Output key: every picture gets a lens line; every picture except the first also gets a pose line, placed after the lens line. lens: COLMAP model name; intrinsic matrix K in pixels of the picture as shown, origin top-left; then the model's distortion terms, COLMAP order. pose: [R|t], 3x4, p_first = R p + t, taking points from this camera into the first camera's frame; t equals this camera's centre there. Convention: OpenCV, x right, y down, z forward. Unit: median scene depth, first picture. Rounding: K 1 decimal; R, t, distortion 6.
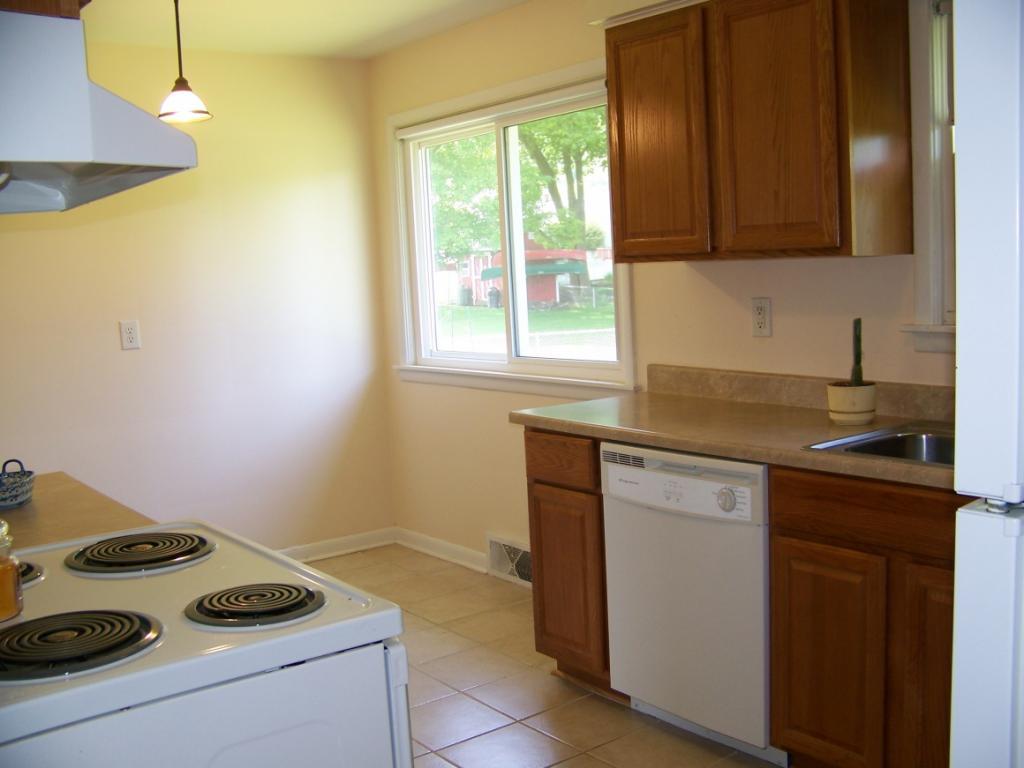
lens RADIAL K [[1081.9, 0, 540.1], [0, 1081.9, 387.8], [0, 0, 1]] dist [-0.247478, 0.325549]
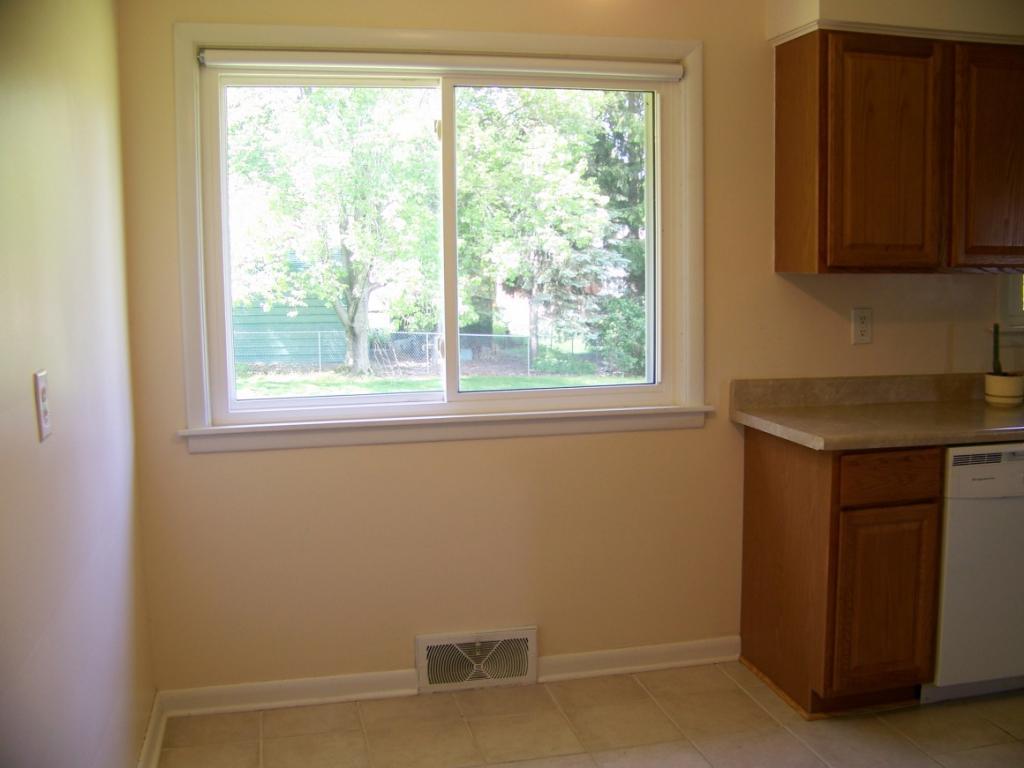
lens RADIAL K [[1081.9, 0, 540.1], [0, 1081.9, 387.8], [0, 0, 1]] dist [-0.247478, 0.325549]
pose [[0.397599, -0.070081, 0.914879, -0.930245], [0.093385, 0.994992, 0.035634, -0.073077], [-0.912795, 0.071268, 0.402153, 0.873579]]
